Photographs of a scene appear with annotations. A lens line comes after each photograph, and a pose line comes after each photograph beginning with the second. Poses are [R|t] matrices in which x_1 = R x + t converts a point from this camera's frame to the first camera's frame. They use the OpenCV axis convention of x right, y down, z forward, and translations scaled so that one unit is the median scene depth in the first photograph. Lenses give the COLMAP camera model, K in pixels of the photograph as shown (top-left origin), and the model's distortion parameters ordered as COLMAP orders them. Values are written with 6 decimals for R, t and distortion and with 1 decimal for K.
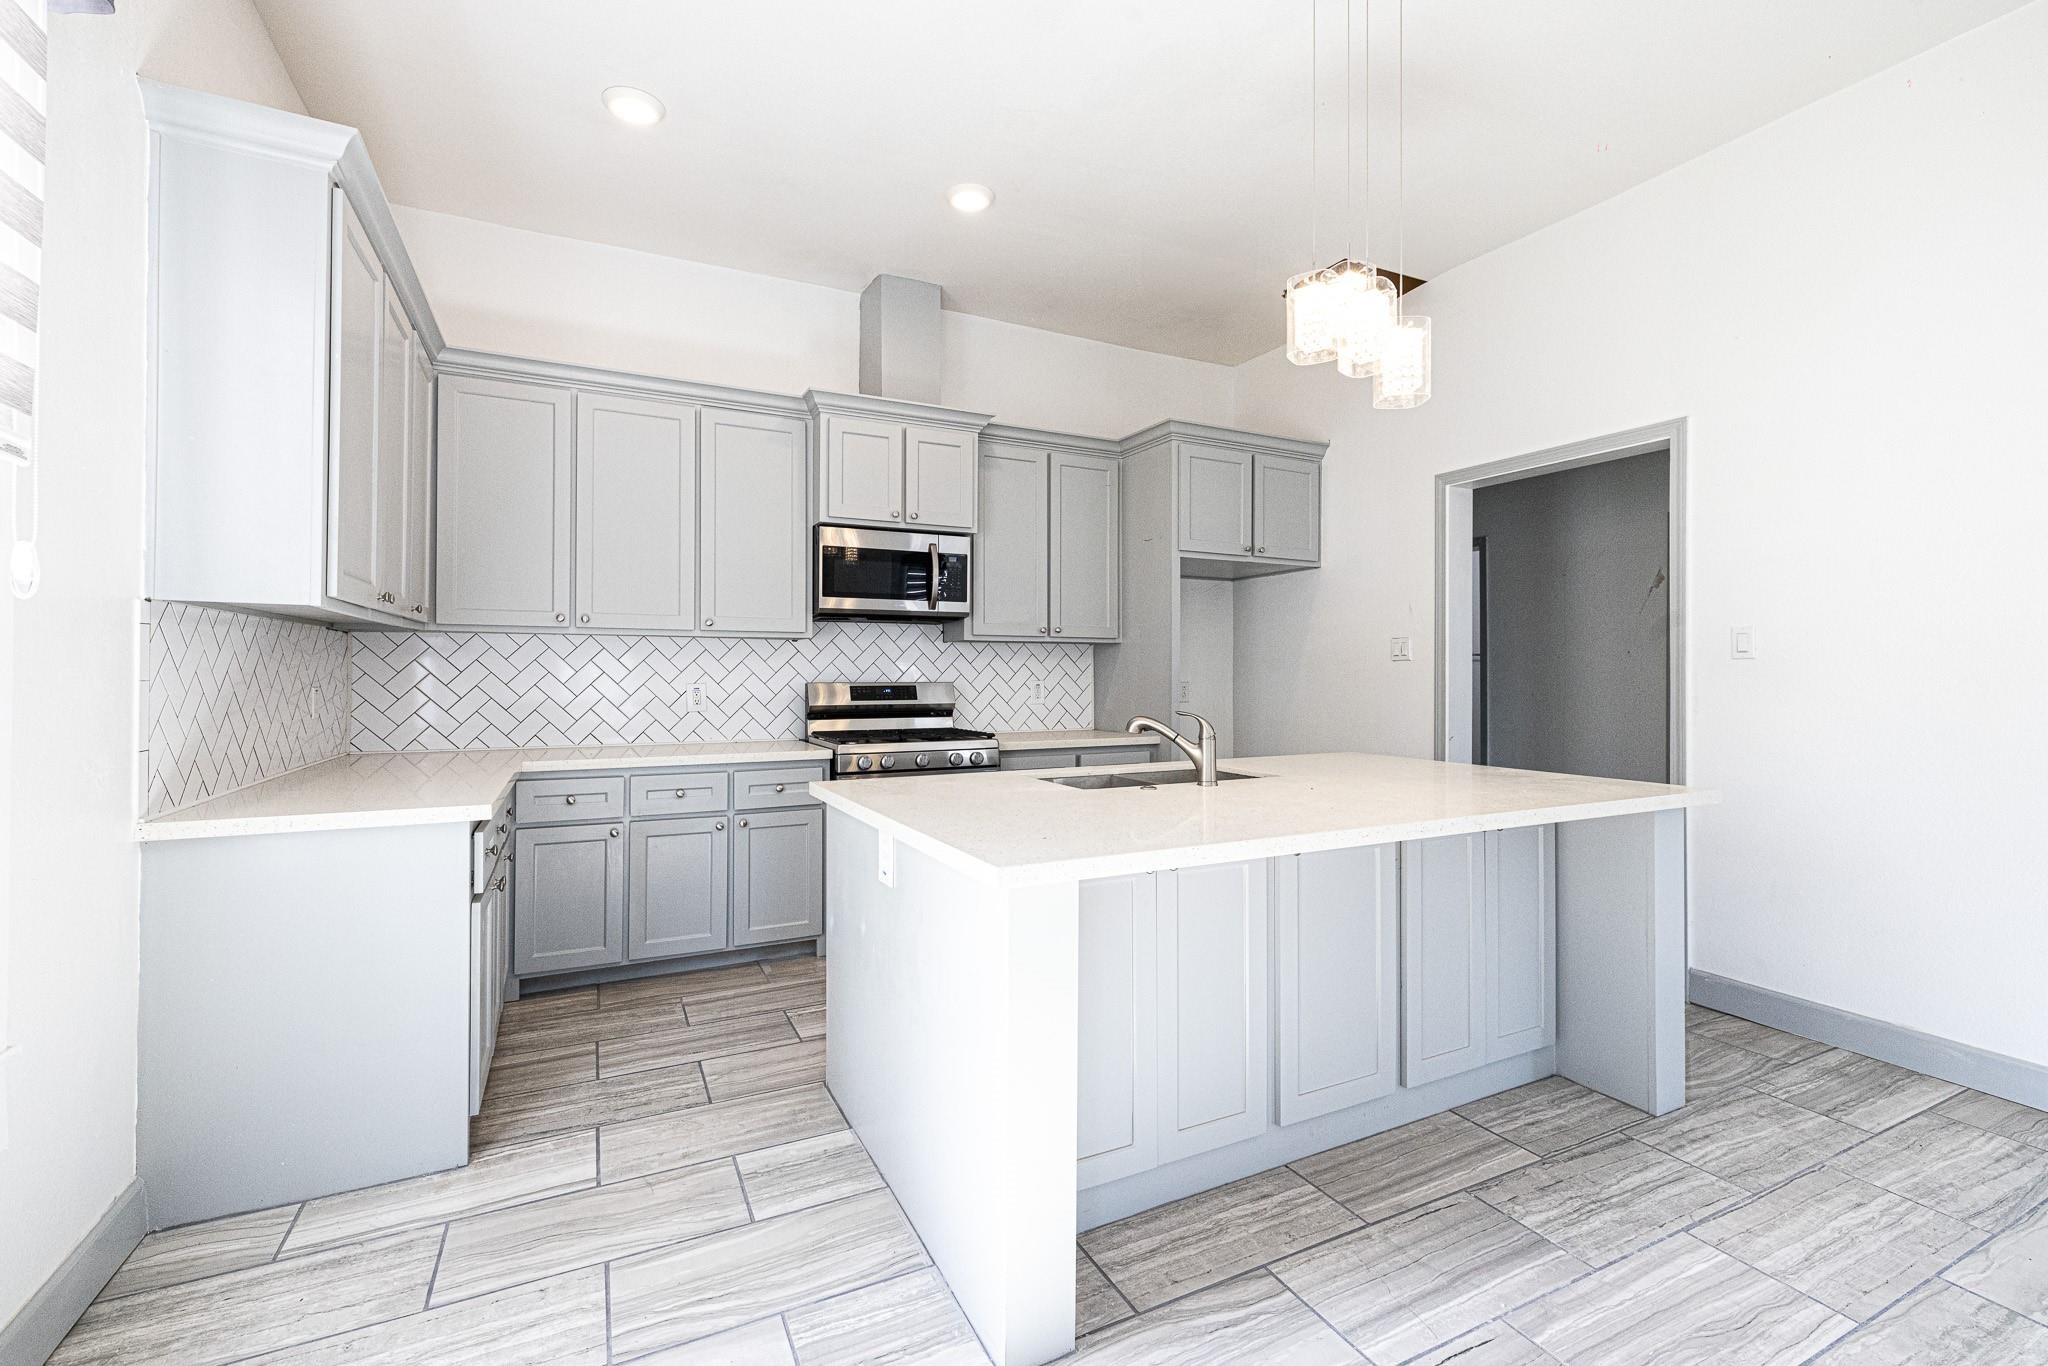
lens RADIAL K [[874.7, 0, 1020.9], [0, 874.7, 672.1], [0, 0, 1]] dist [0.000564, 0.000271]
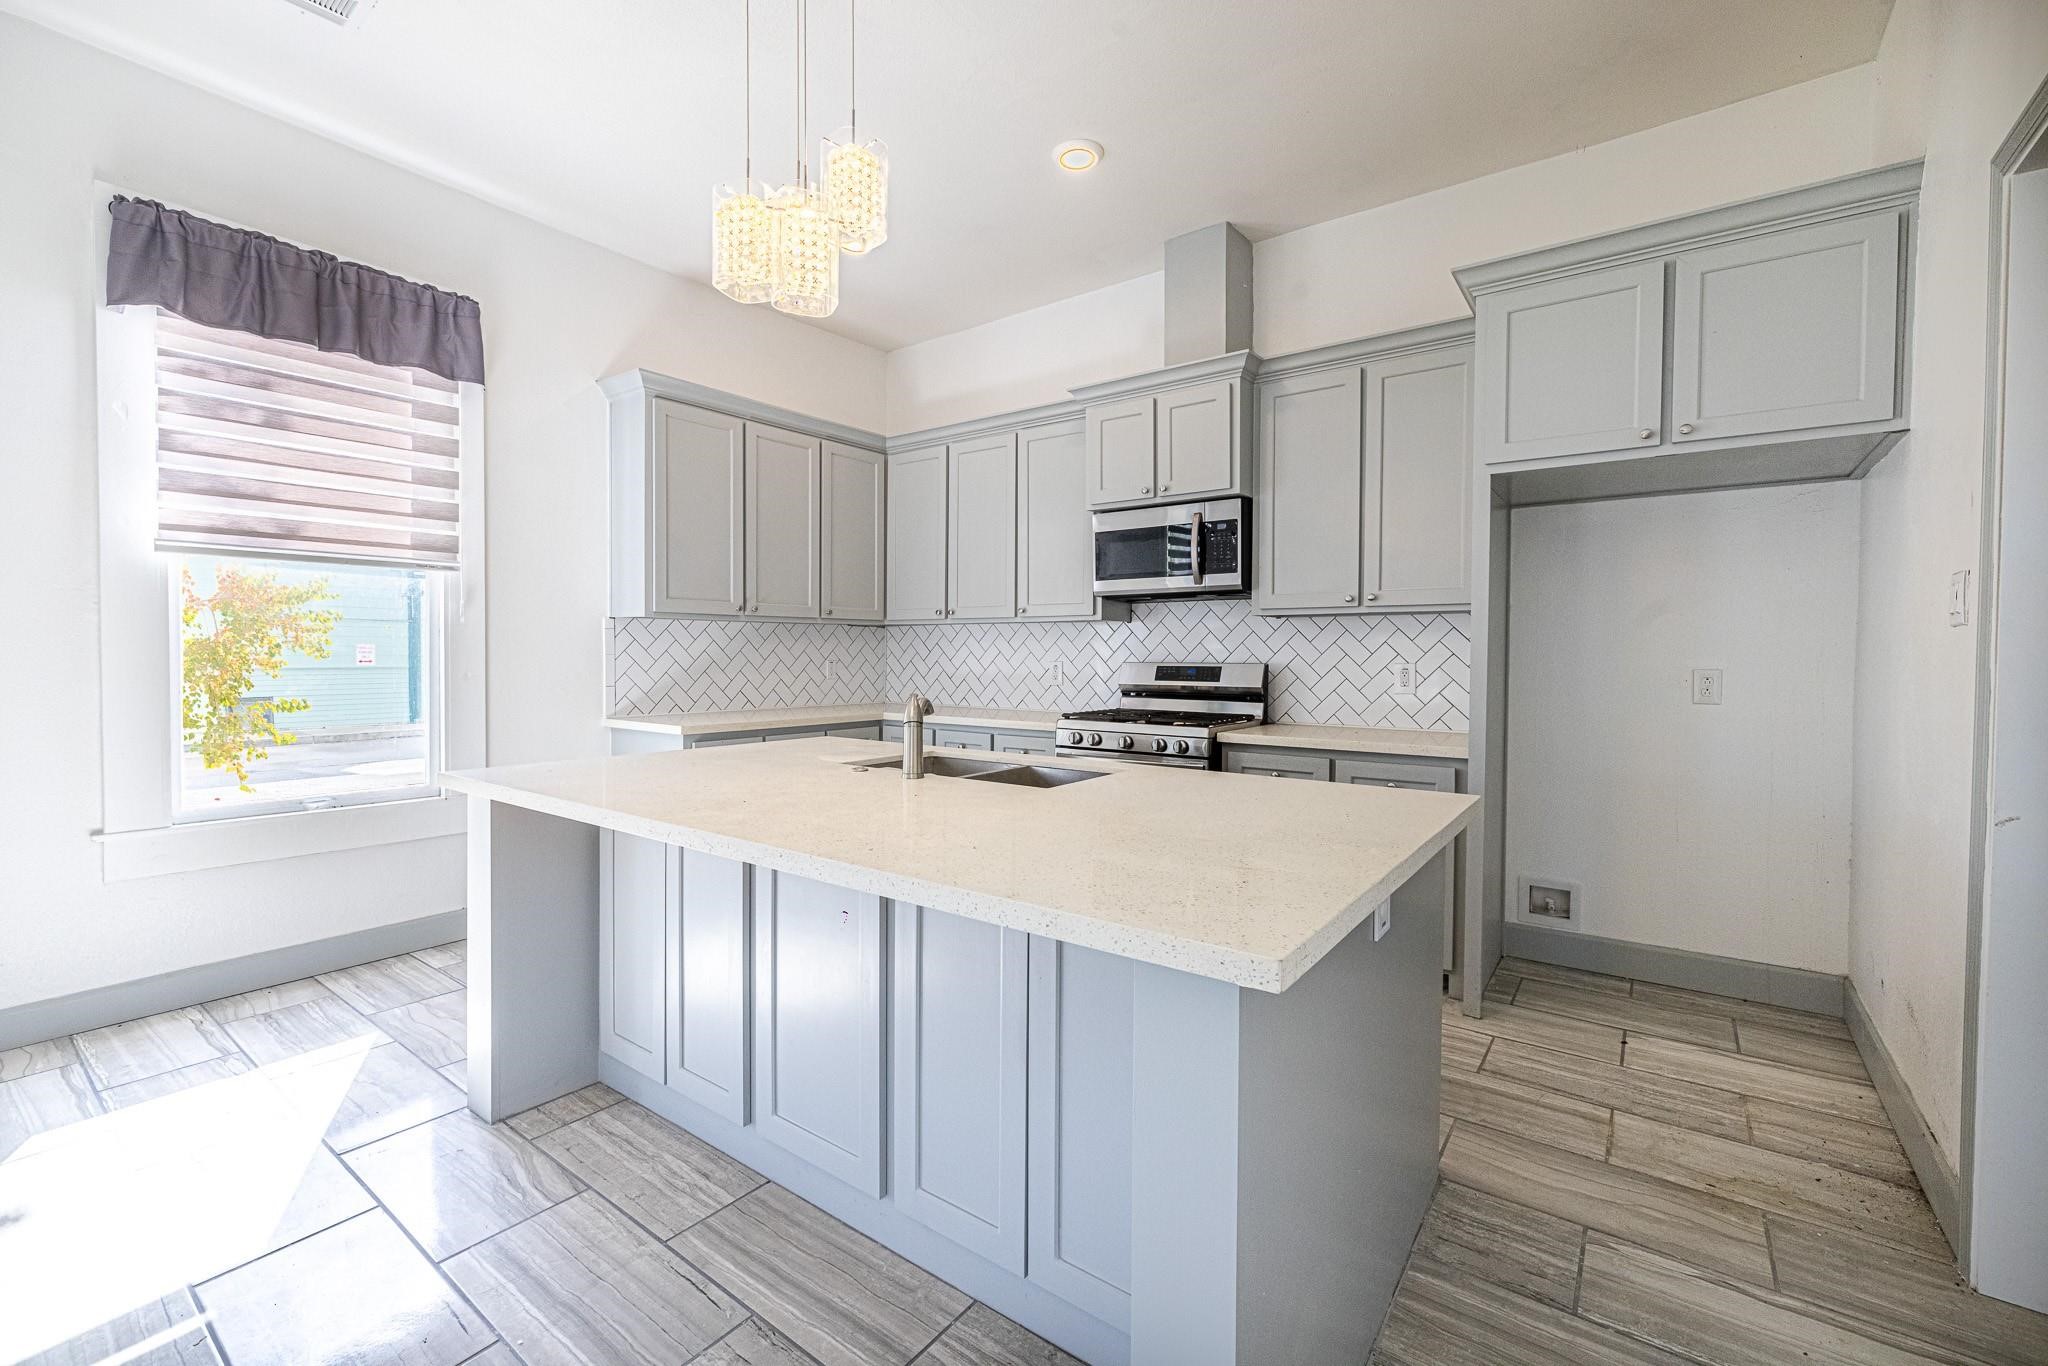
lens RADIAL K [[854.2, 0, 1021.4], [0, 854.2, 670.8], [0, 0, 1]] dist [0.001293, -0.000868]
pose [[0.452083, 0.019848, -0.891755, 0.718014], [-0.002831, 0.999779, 0.020817, 0.001896], [0.891972, -0.006886, 0.452039, 0.489434]]
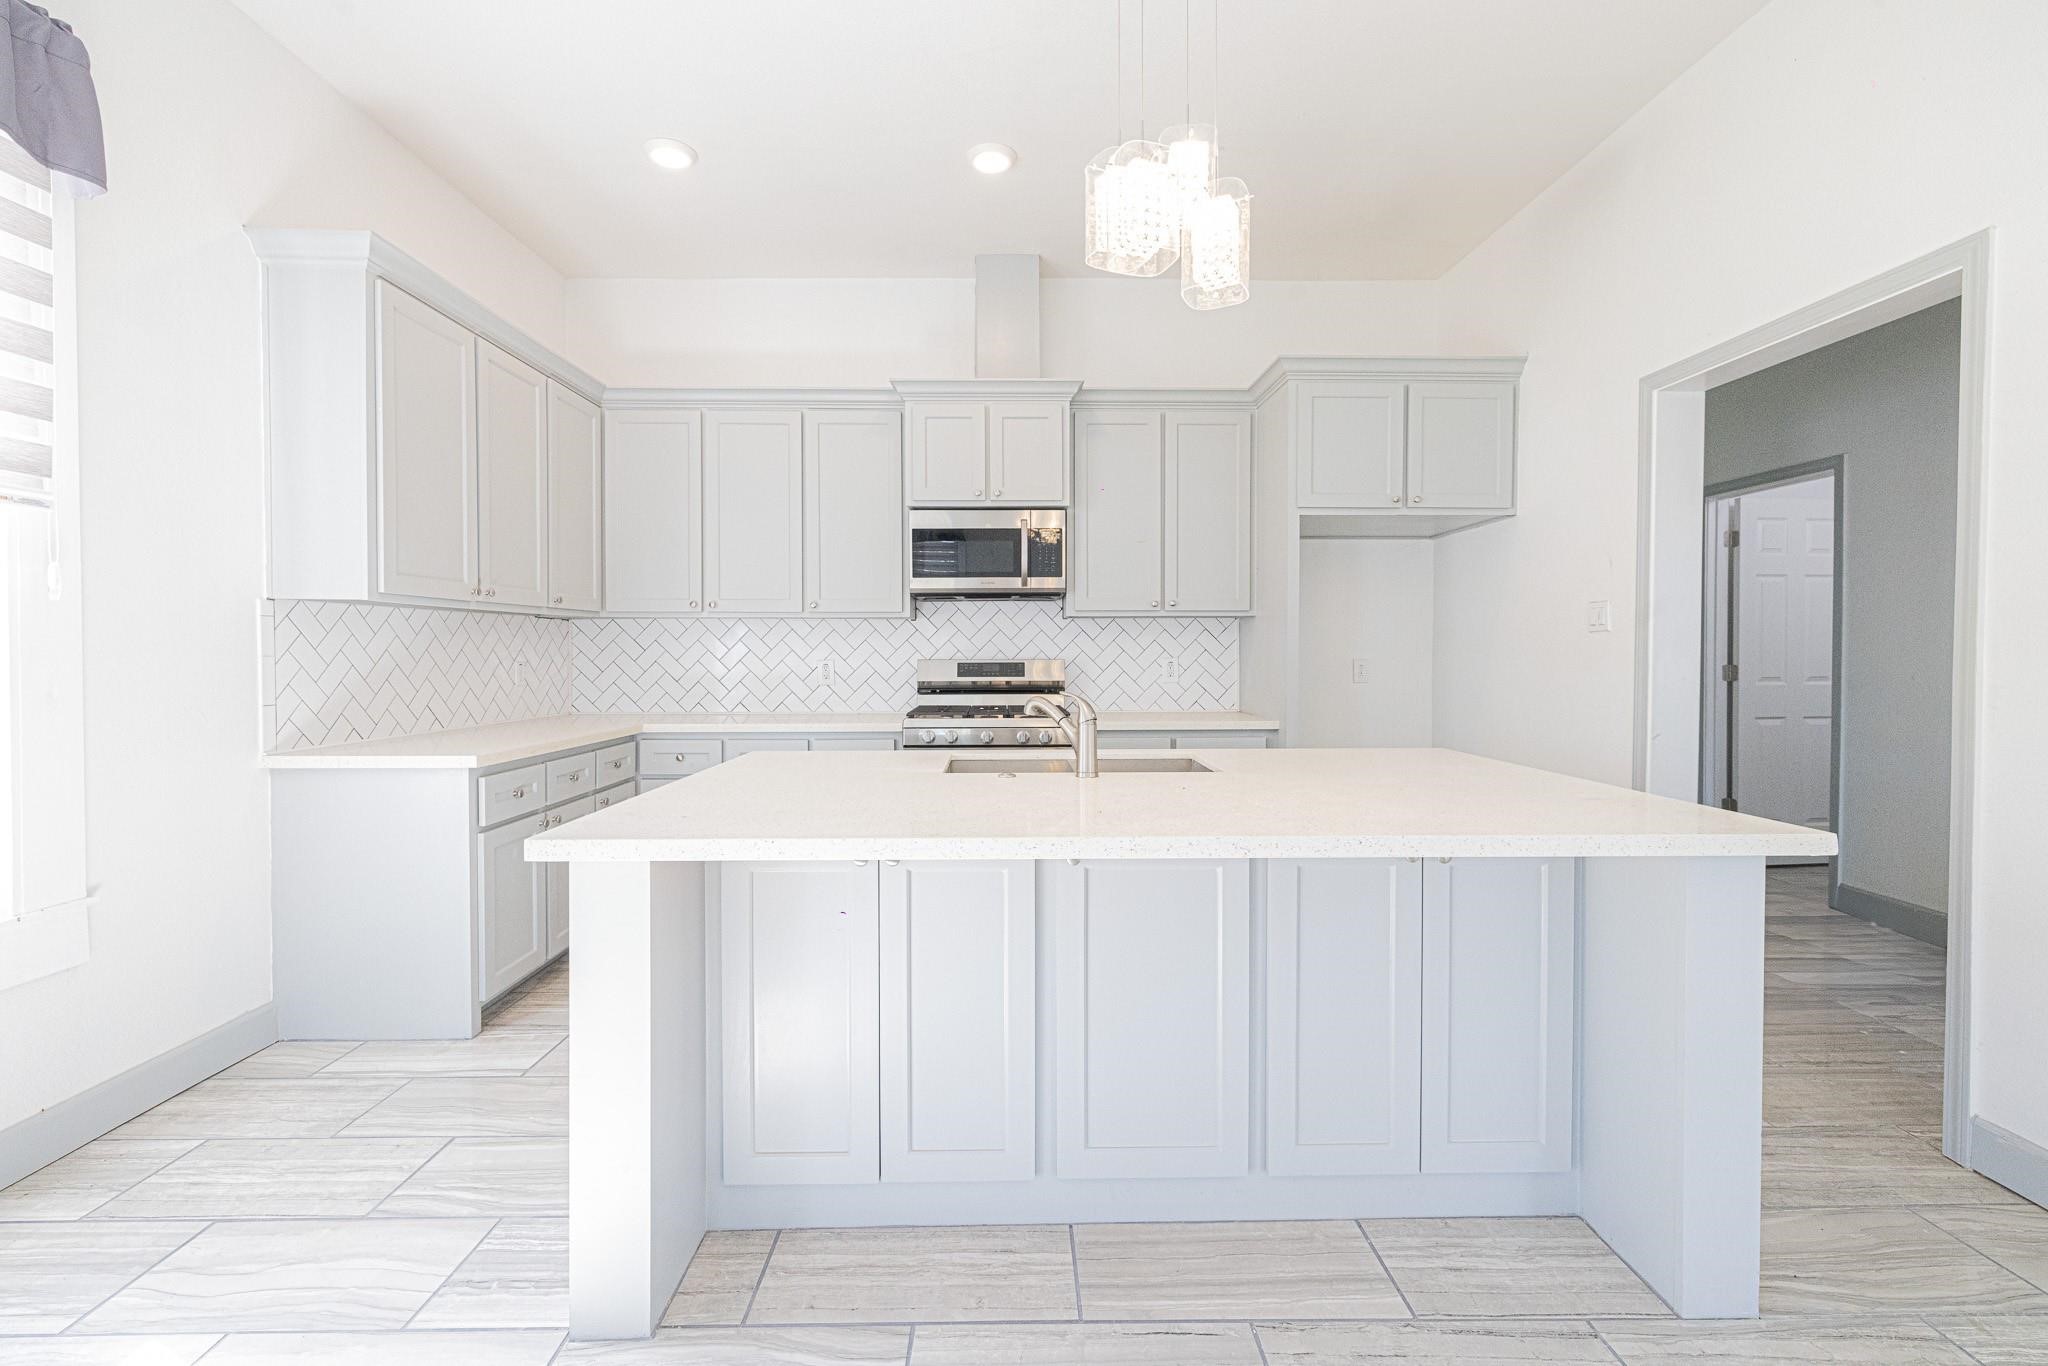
lens RADIAL K [[854.2, 0, 1019.3], [0, 854.2, 667.8], [0, 0, 1]] dist [0.001293, -0.000868]
pose [[0.902284, 0.005570, -0.431105, 0.360268], [0.002719, 0.999823, 0.018608, 0.003806], [0.431133, -0.017961, 0.902110, 0.140152]]
